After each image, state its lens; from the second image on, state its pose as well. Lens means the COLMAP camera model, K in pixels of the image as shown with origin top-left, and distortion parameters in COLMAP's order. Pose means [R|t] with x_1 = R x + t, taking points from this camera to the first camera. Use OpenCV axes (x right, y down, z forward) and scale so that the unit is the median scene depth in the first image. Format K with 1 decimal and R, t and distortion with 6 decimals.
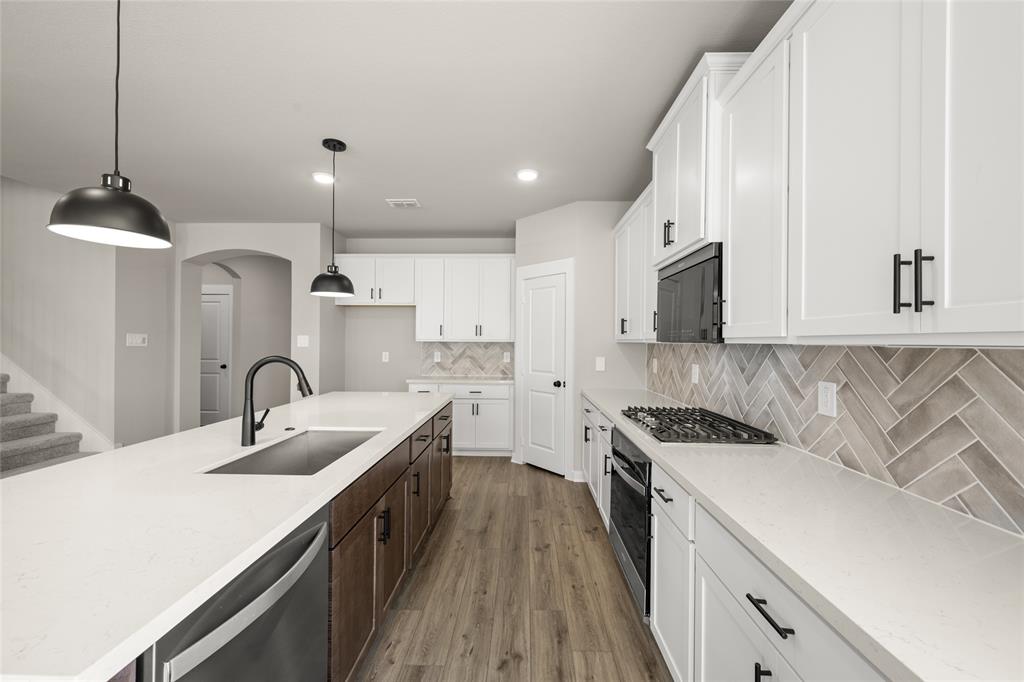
lens RADIAL K [[401.3, 0, 512.7], [0, 401.3, 340.7], [0, 0, 1]] dist [-0.002309, 0.000178]
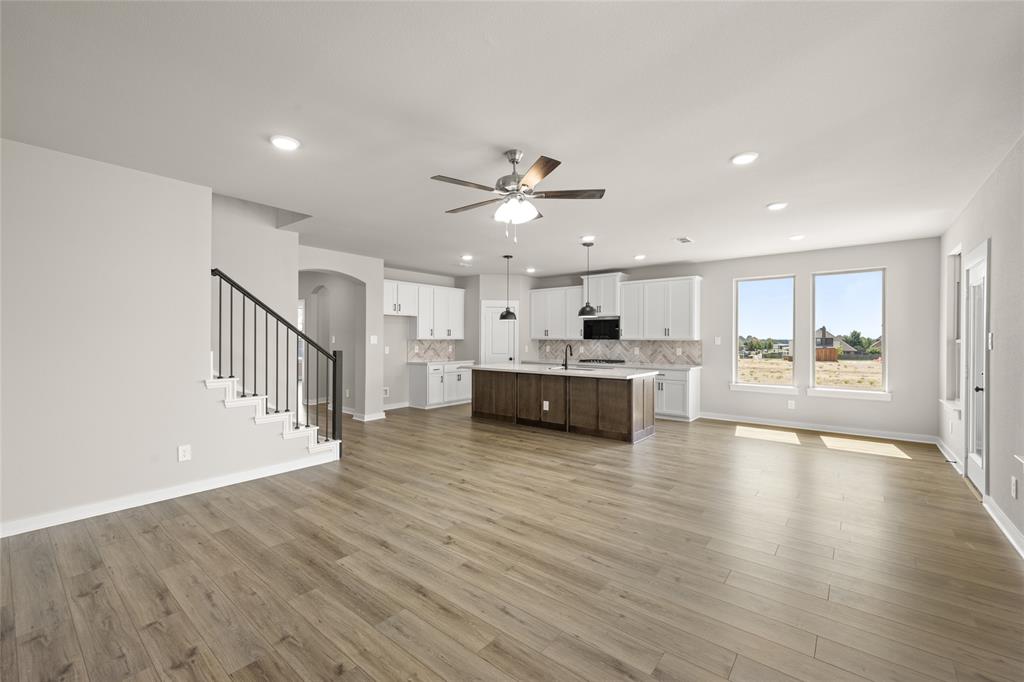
lens RADIAL K [[427.7, 0, 509.7], [0, 427.7, 337.4], [0, 0, 1]] dist [0.001449, 0.000098]
pose [[0.607120, -0.002892, 0.794605, -1.705059], [-0.000208, 0.999993, 0.003799, -0.015904], [-0.794610, -0.002471, 0.607115, -0.375082]]
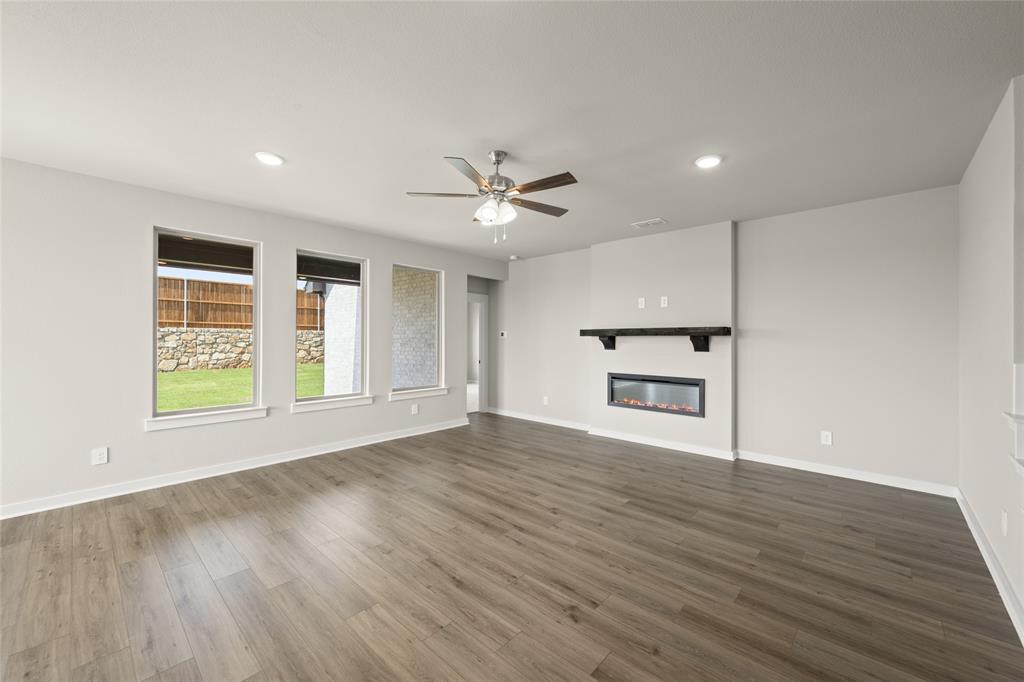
lens RADIAL K [[401.3, 0, 510.5], [0, 401.3, 340.3], [0, 0, 1]] dist [-0.002309, 0.000178]
pose [[-0.651301, -0.006065, -0.758795, 2.531713], [-0.005114, 0.999980, -0.003603, 0.024320], [0.758802, 0.001534, -0.651320, 3.133484]]
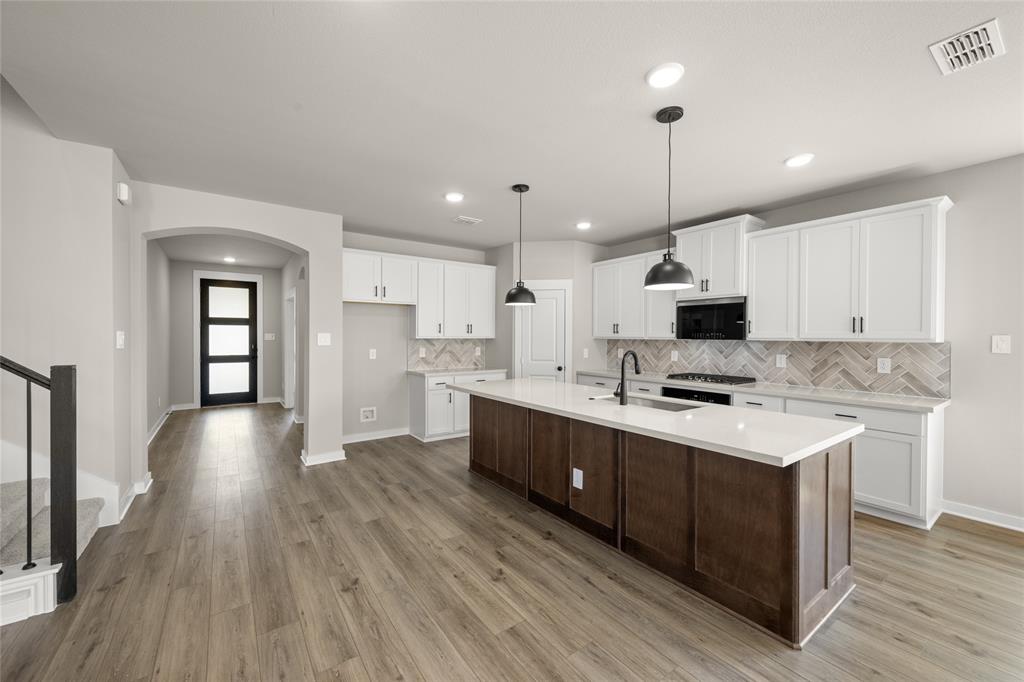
lens RADIAL K [[401.3, 0, 510.0], [0, 401.3, 339.0], [0, 0, 1]] dist [-0.002309, 0.000178]
pose [[0.793973, -0.008490, 0.607894, -0.880290], [0.000456, 0.999911, 0.013369, -0.014444], [-0.607953, -0.010338, 0.793906, -0.004907]]
